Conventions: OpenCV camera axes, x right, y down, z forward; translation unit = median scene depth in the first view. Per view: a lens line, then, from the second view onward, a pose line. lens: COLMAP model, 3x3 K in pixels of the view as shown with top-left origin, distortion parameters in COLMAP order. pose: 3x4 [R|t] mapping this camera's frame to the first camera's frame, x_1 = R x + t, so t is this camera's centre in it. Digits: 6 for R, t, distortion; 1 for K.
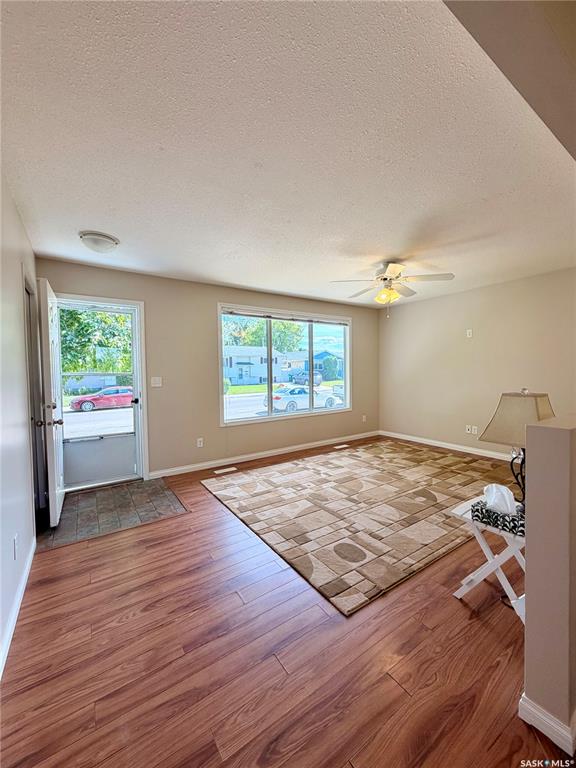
lens RADIAL K [[305.8, 0, 293.1], [0, 305.8, 380.1], [0, 0, 1]] dist [0.003328, -0.000778]
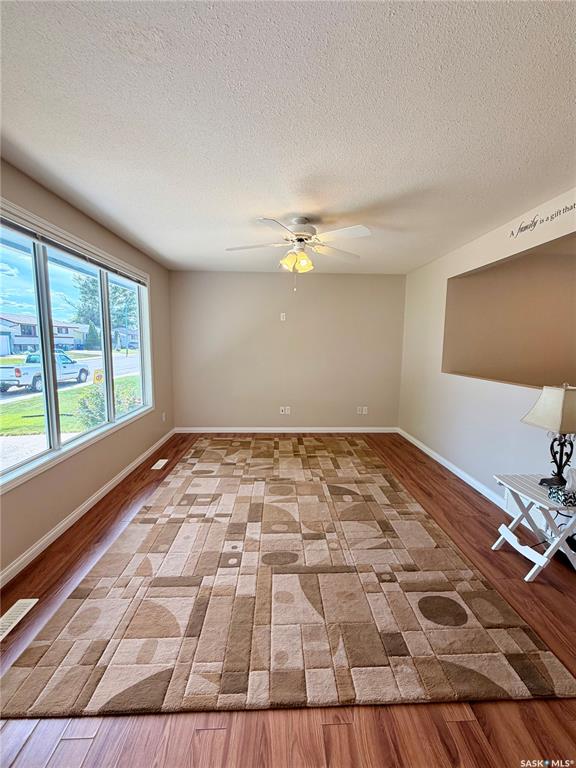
lens RADIAL K [[305.8, 0, 285.9], [0, 305.8, 382.2], [0, 0, 1]] dist [0.003328, -0.000778]
pose [[0.540480, -0.088744, 0.836664, -0.344756], [0.012102, 0.995139, 0.097735, -0.045432], [-0.841270, -0.042698, 0.538927, 0.529247]]
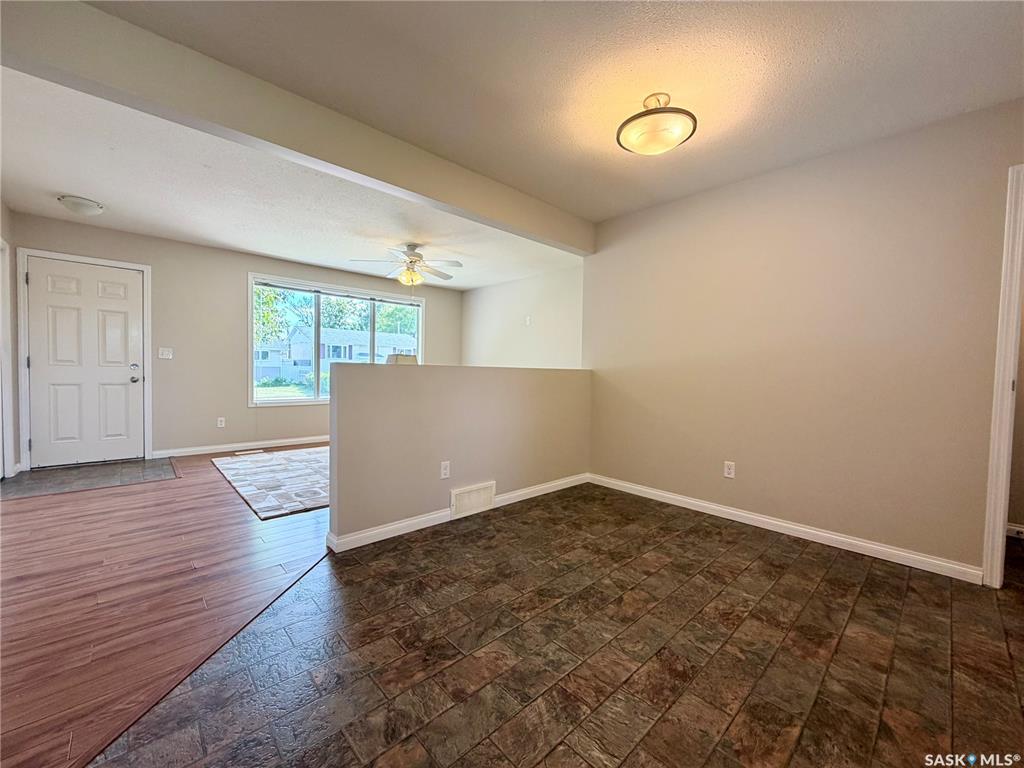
lens RADIAL K [[407.8, 0, 511.7], [0, 407.8, 382.8], [0, 0, 1]] dist [0.003328, -0.000778]
pose [[0.988589, 0.028236, 0.147968, 0.402365], [-0.028383, 0.999596, -0.001114, 0.064690], [-0.147940, -0.003098, 0.988991, -0.373221]]
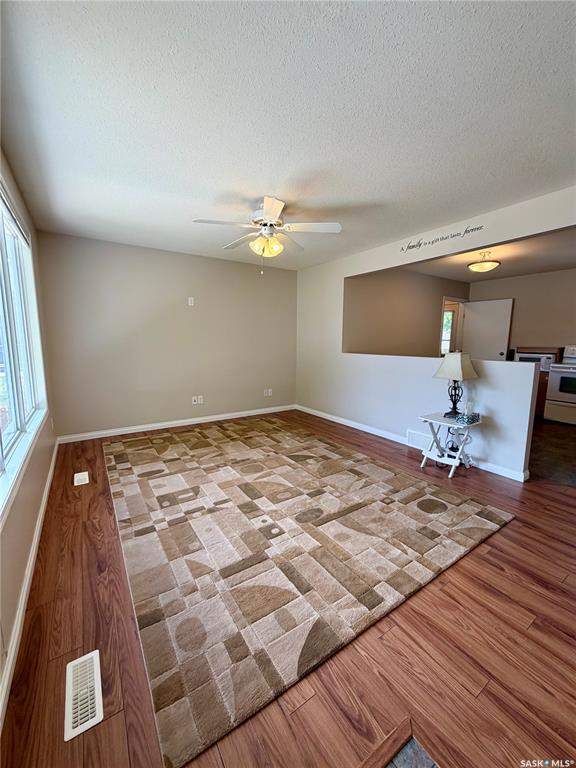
lens RADIAL K [[305.8, 0, 282.4], [0, 305.8, 382.3], [0, 0, 1]] dist [0.003328, -0.000778]
pose [[0.021498, -0.125872, 0.991814, -0.485188], [0.026285, 0.991771, 0.125297, -0.017872], [-0.999423, 0.023376, 0.024630, 0.843260]]
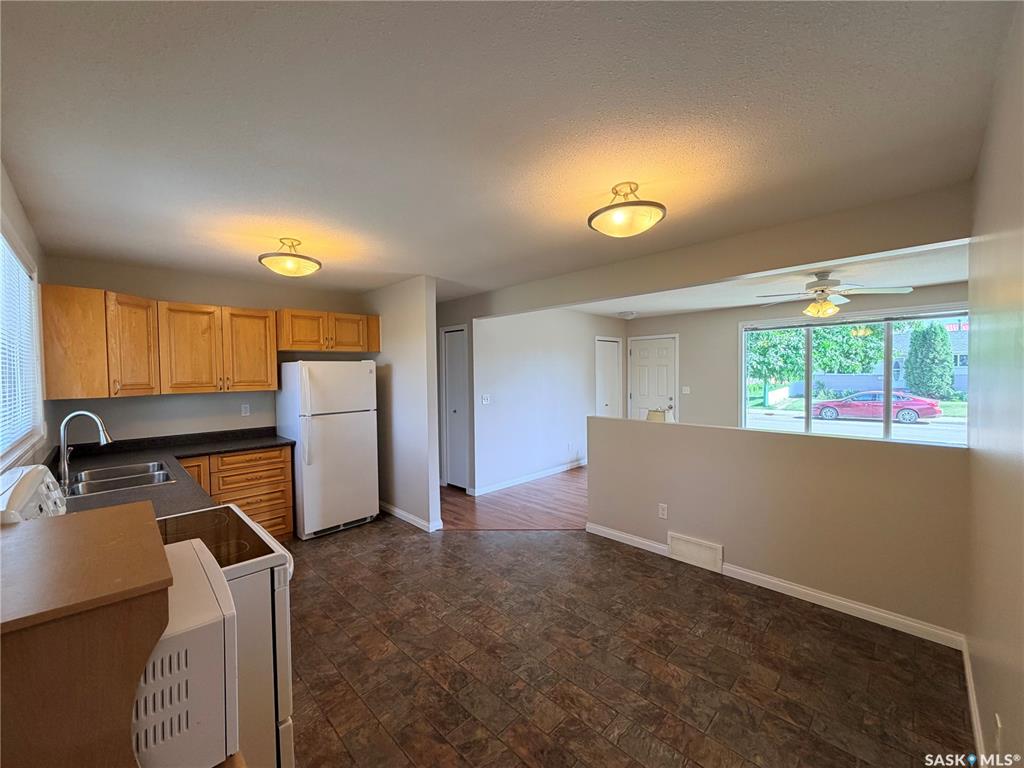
lens RADIAL K [[407.8, 0, 512.1], [0, 407.8, 382.7], [0, 0, 1]] dist [0.003328, -0.000778]
pose [[0.187267, 0.036247, -0.981640, 1.190540], [-0.021509, 0.999231, 0.032793, -0.072049], [0.982074, 0.014973, 0.187903, -0.108091]]
